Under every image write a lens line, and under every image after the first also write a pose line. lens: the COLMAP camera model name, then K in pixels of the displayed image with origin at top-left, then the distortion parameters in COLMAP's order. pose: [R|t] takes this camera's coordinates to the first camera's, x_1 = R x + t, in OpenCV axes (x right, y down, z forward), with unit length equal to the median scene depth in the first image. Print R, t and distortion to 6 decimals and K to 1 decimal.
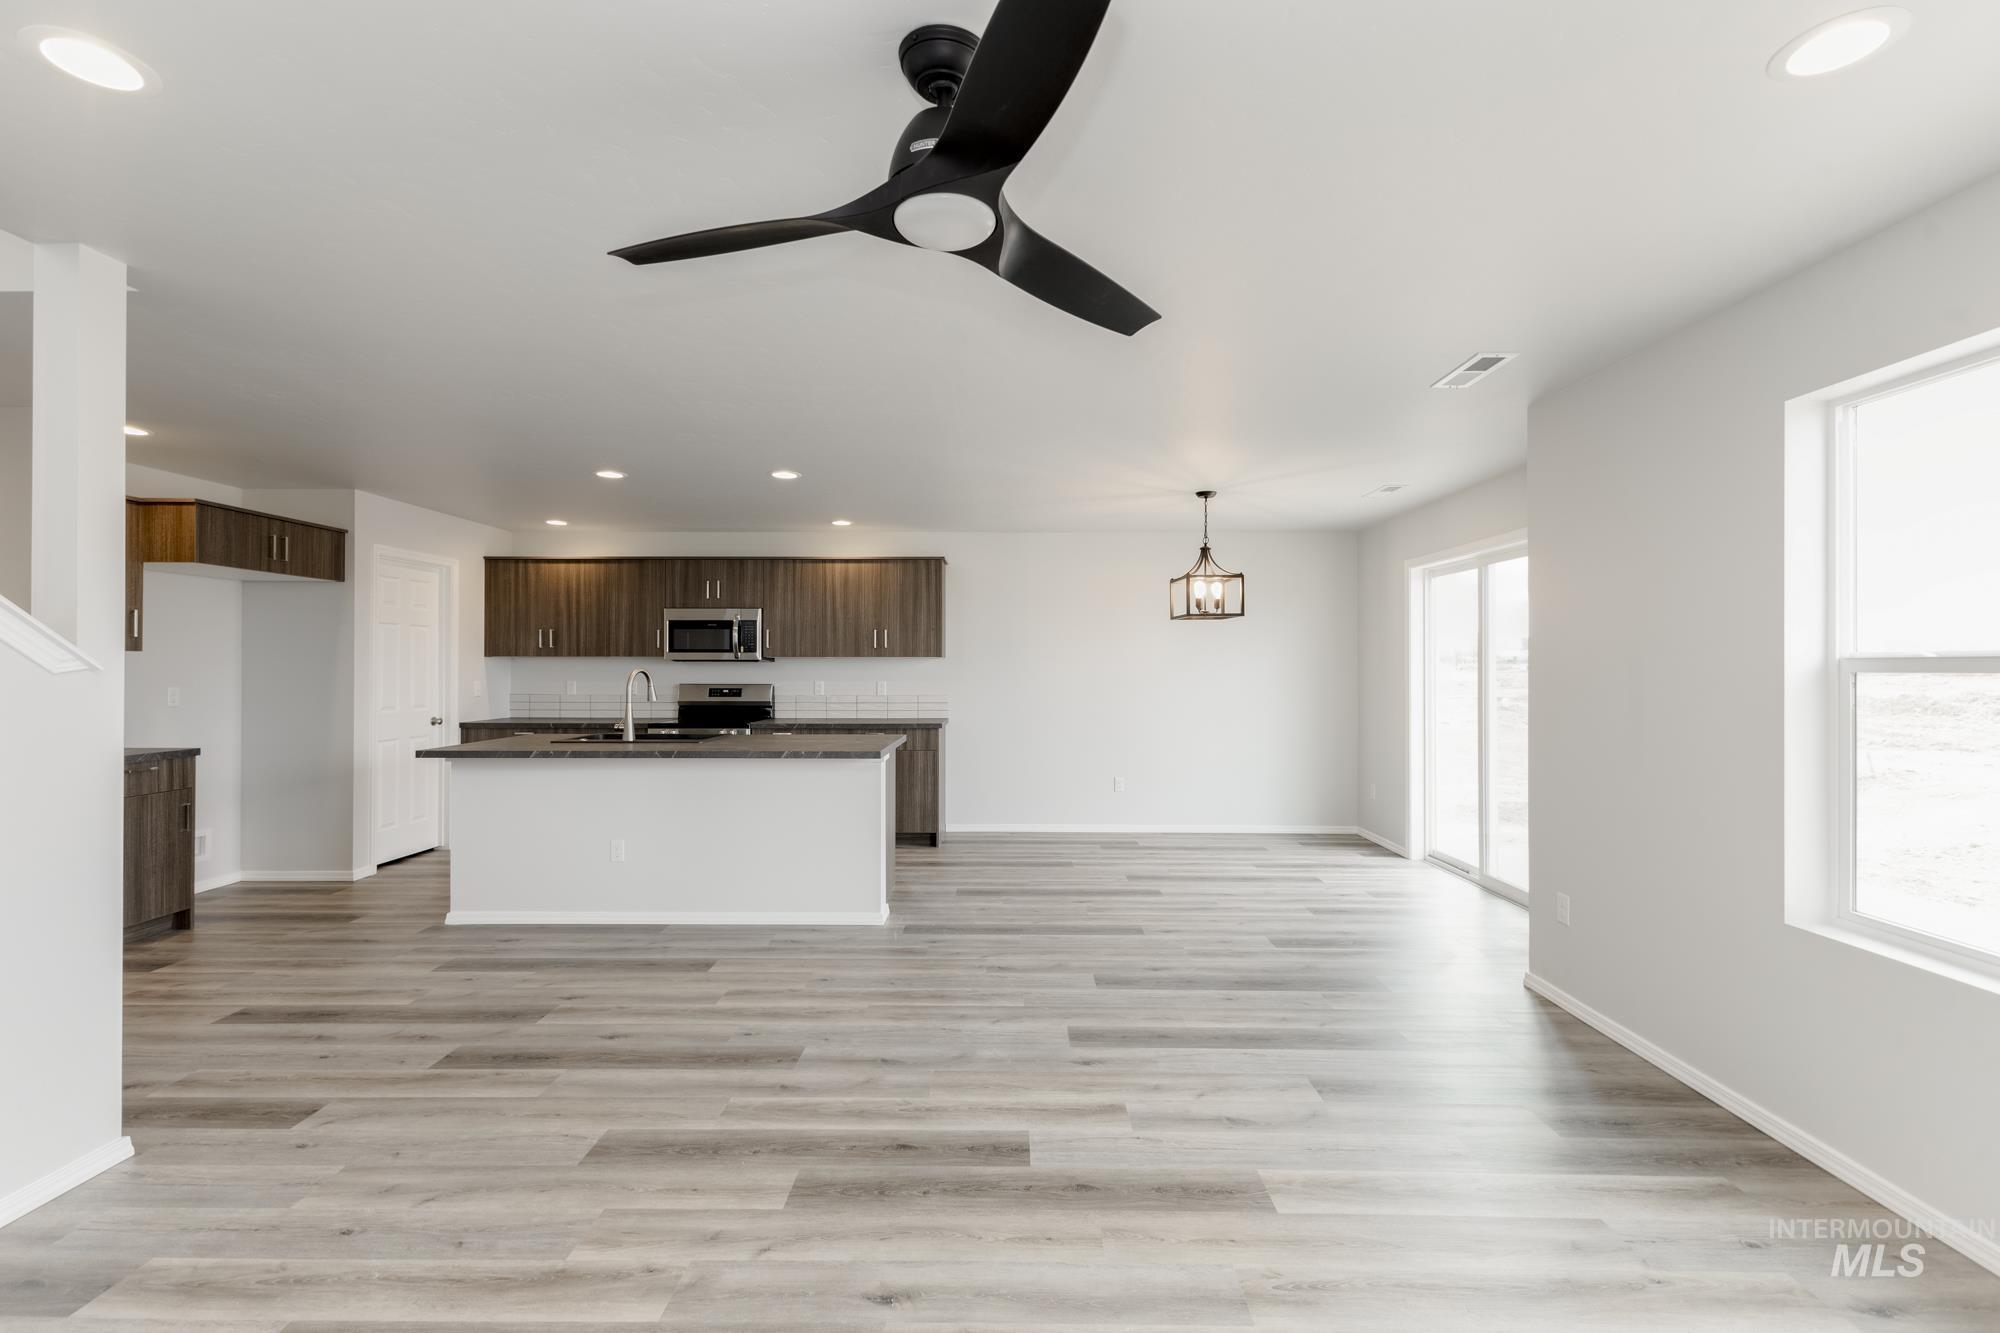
lens RADIAL K [[864.0, 0, 1003.7], [0, 864.0, 660.0], [0, 0, 1]] dist [0.008641, -0.000226]
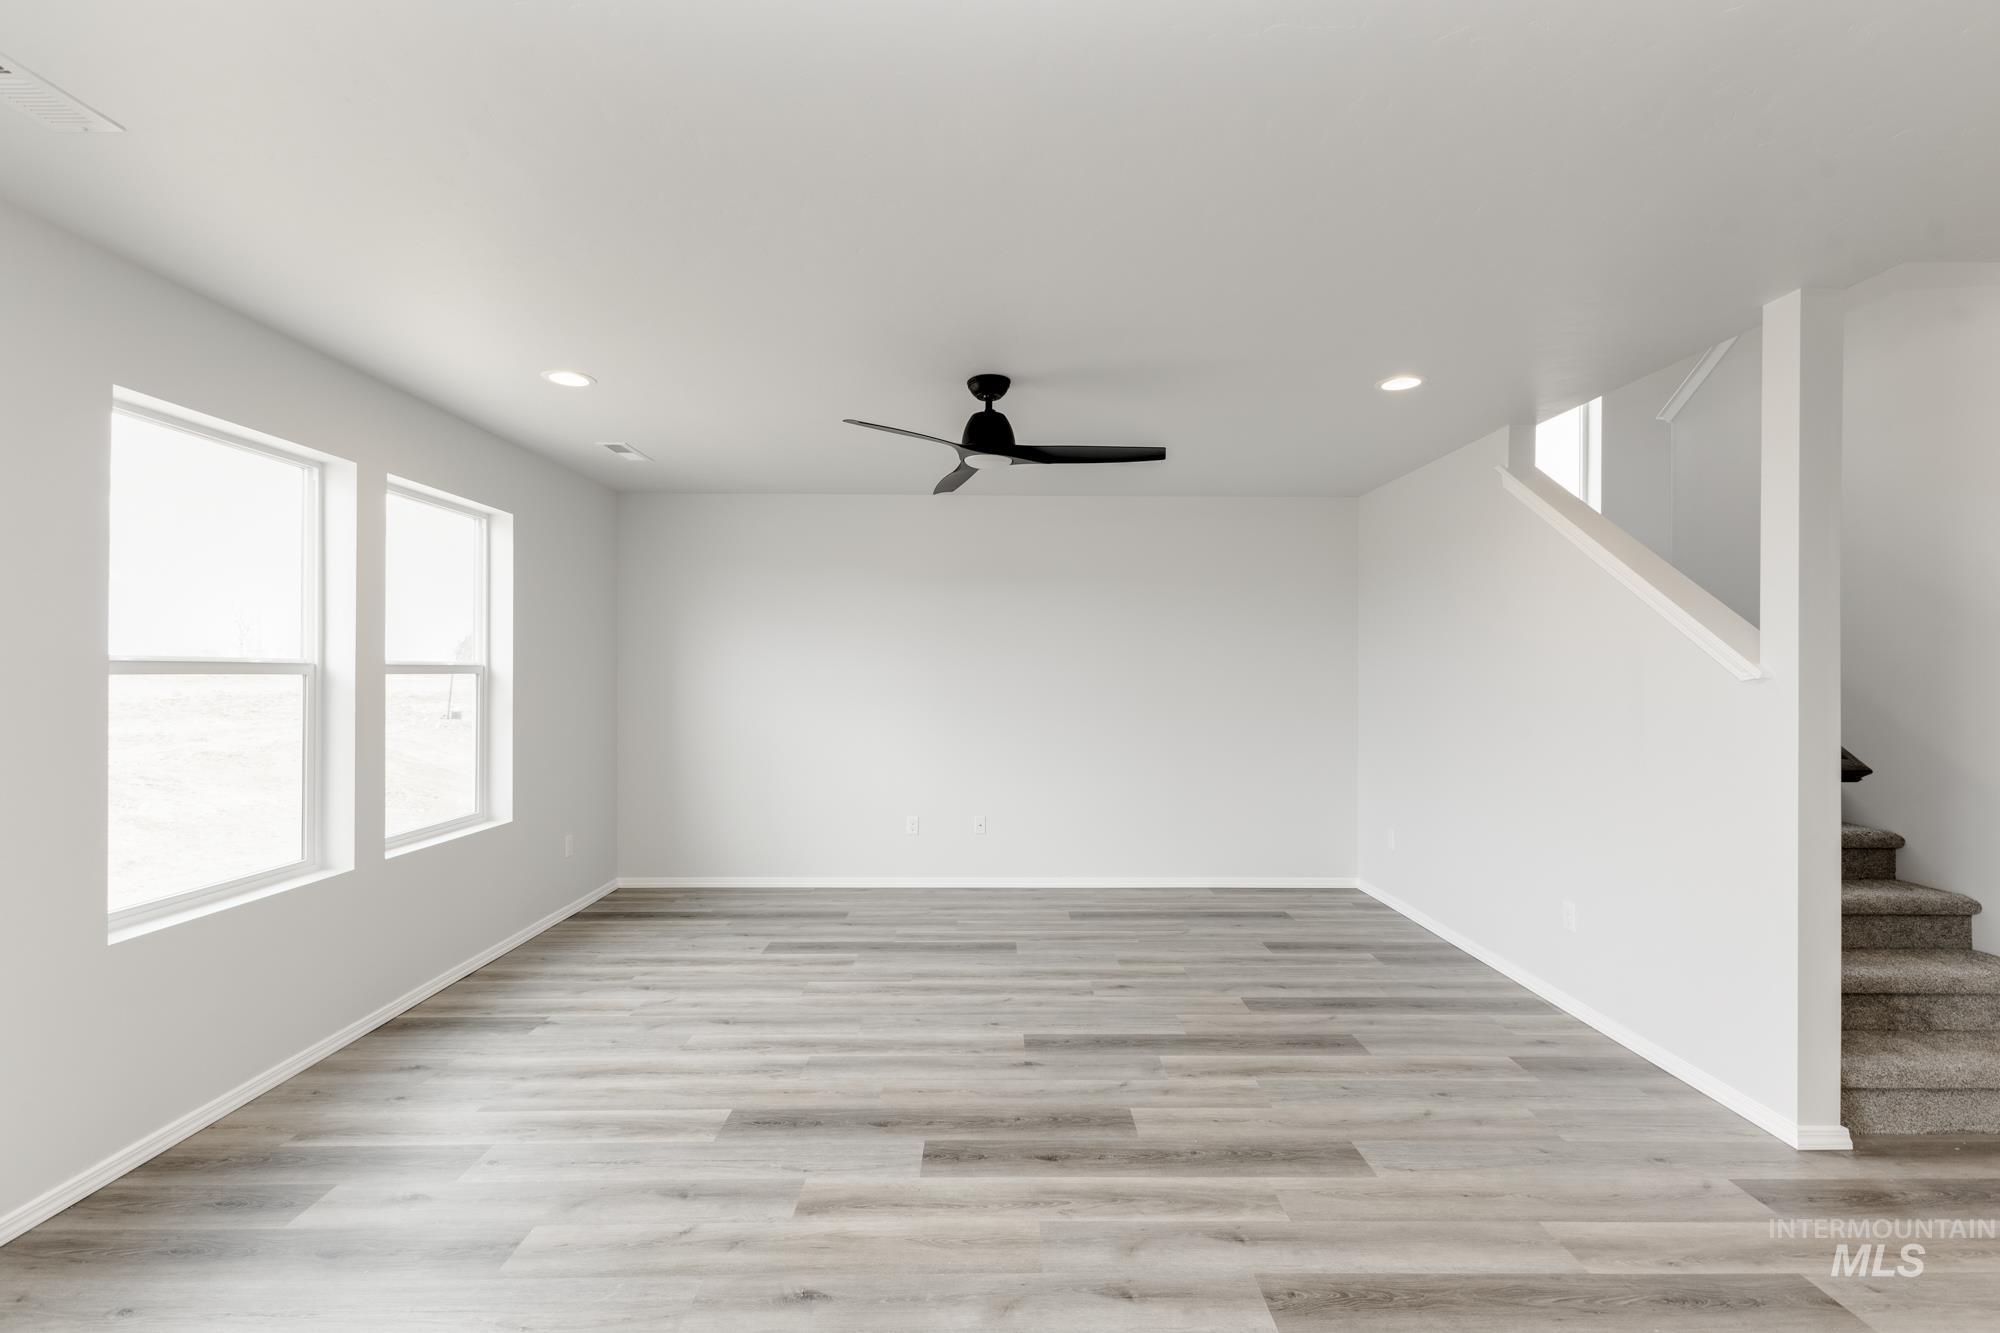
lens RADIAL K [[864.0, 0, 1003.7], [0, 864.0, 660.0], [0, 0, 1]] dist [0.008641, -0.000226]
pose [[-0.999767, -0.003190, -0.021363, -0.014589], [-0.002727, 0.999761, -0.021690, 0.005710], [0.021428, -0.021626, -0.999536, 0.728685]]
